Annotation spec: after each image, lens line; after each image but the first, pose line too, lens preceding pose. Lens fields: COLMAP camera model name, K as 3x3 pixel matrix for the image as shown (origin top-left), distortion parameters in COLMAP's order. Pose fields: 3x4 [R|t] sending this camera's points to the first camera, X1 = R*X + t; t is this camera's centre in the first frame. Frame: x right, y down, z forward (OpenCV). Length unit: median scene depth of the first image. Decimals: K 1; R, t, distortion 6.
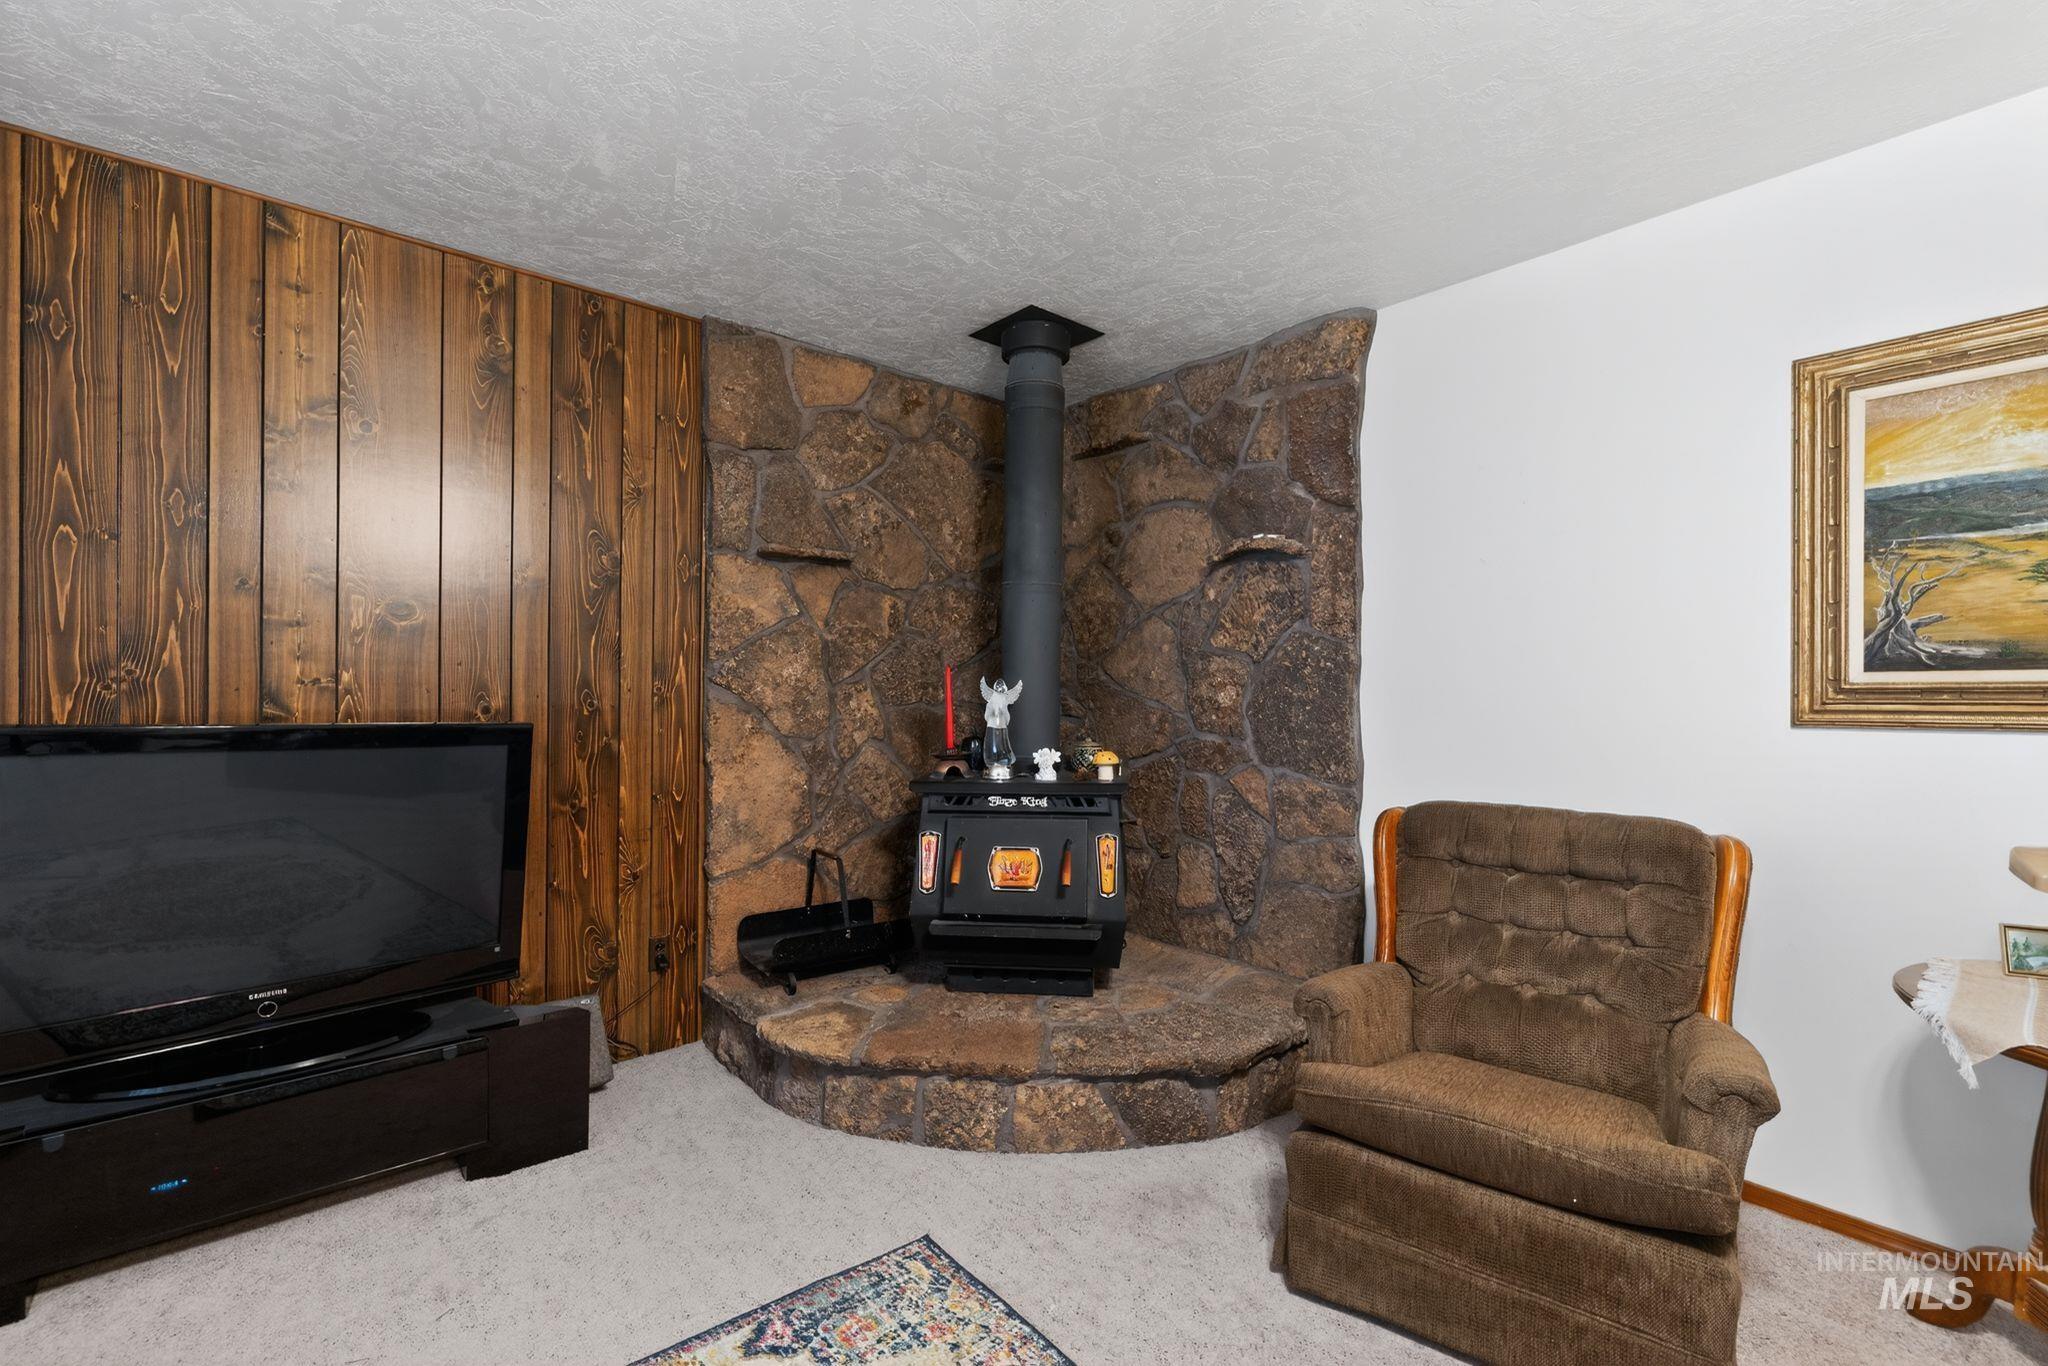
lens RADIAL K [[881.5, 0, 1027.5], [0, 881.5, 695.4], [0, 0, 1]] dist [-0.002550, 0.000369]
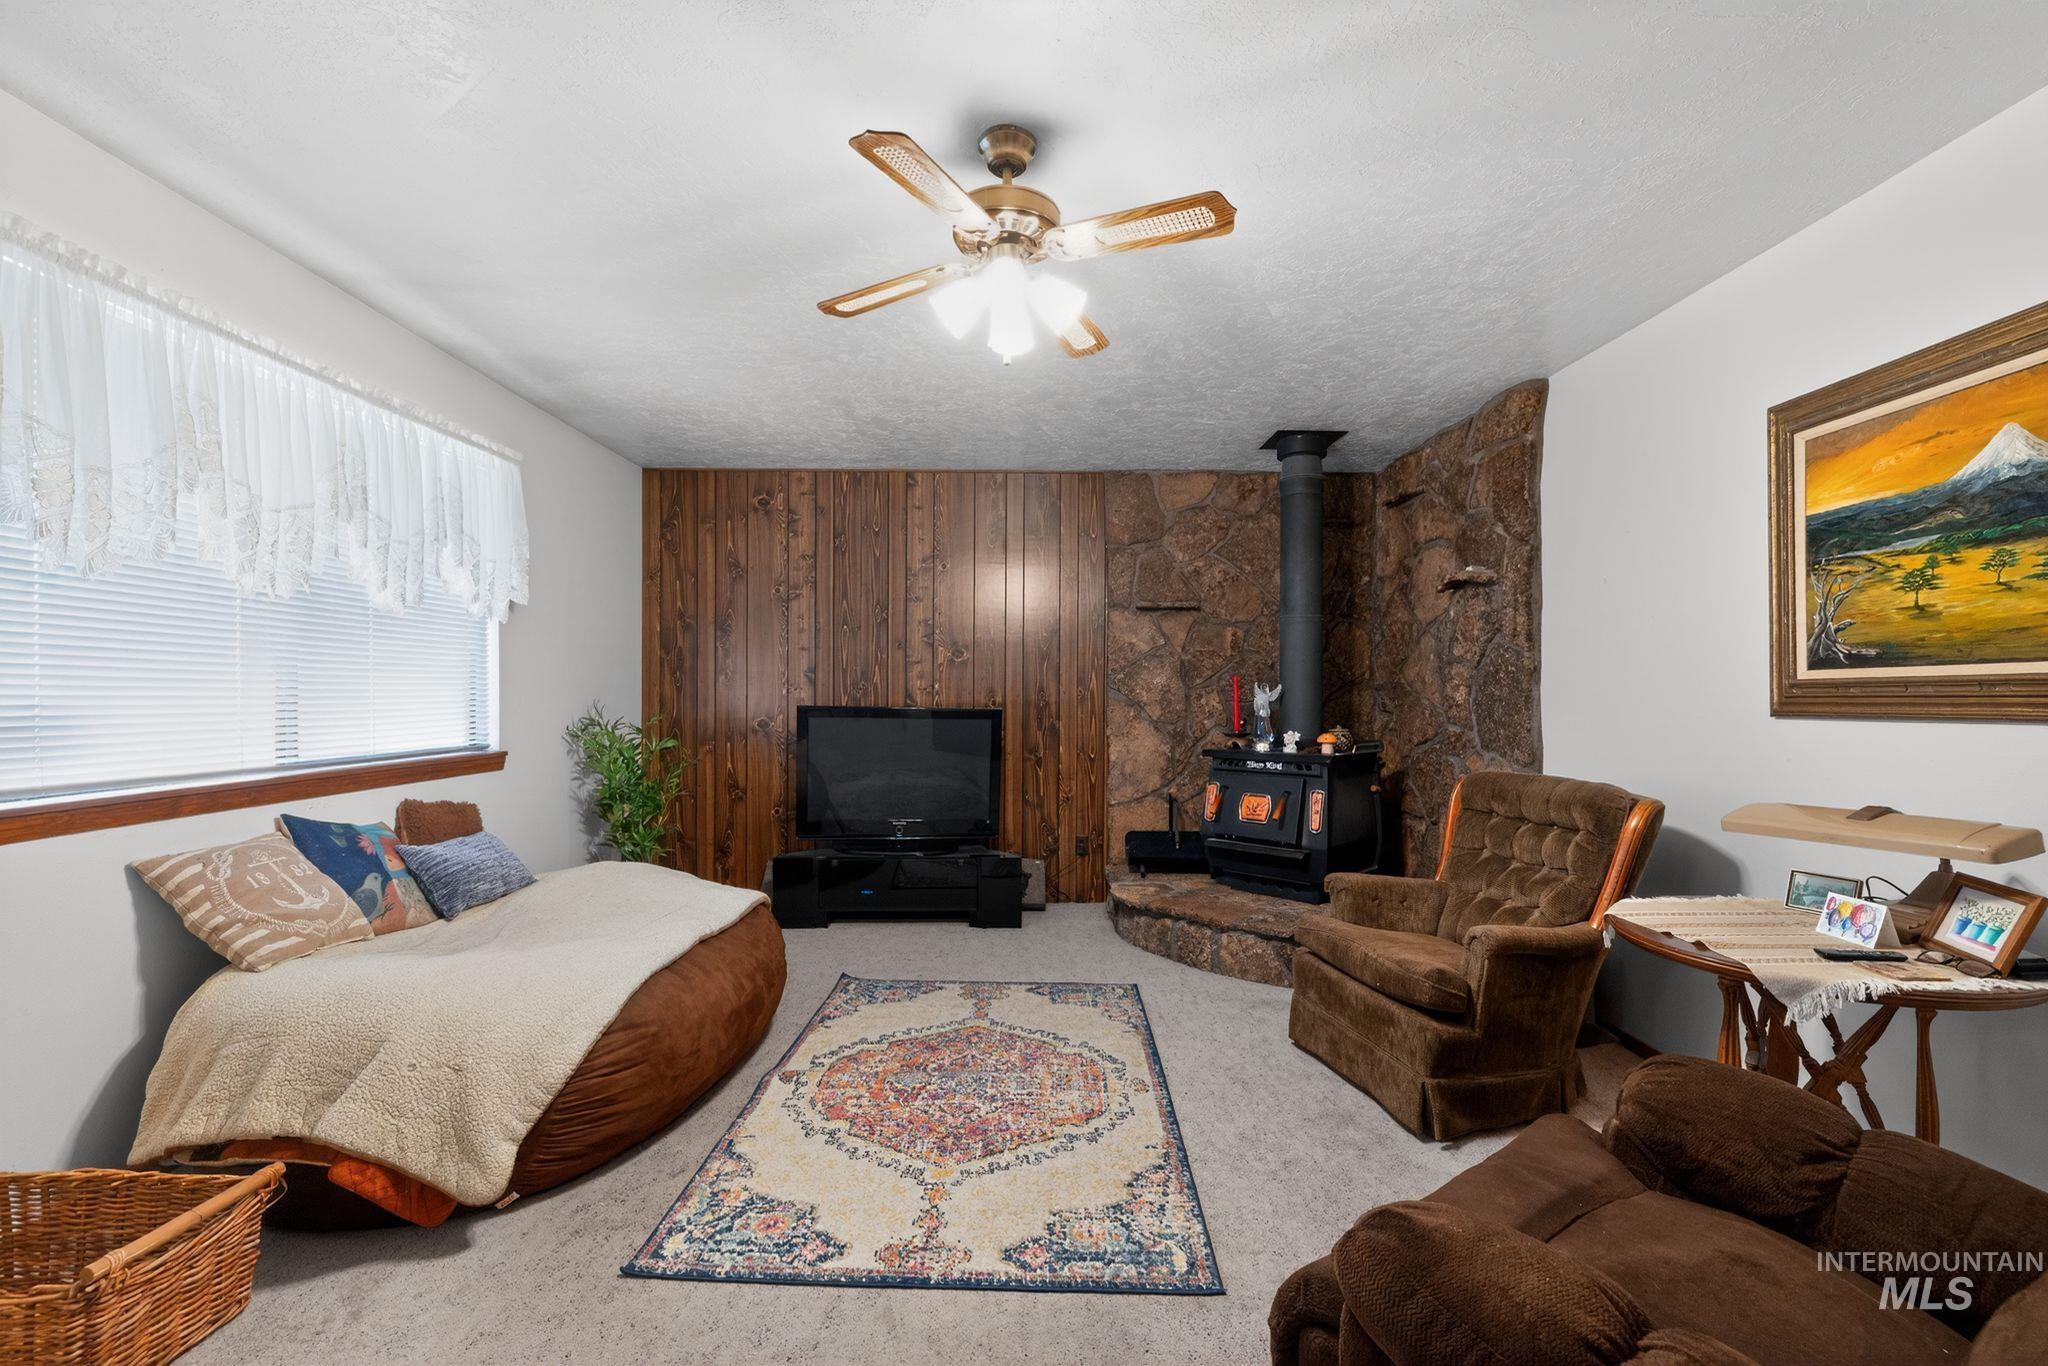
lens RADIAL K [[881.5, 0, 1027.5], [0, 881.5, 695.4], [0, 0, 1]] dist [-0.002550, 0.000369]
pose [[0.765479, -0.002864, -0.643454, 0.618125], [-0.001299, 0.999981, -0.005996, 0.010546], [0.643459, 0.005425, 0.765461, -0.390275]]
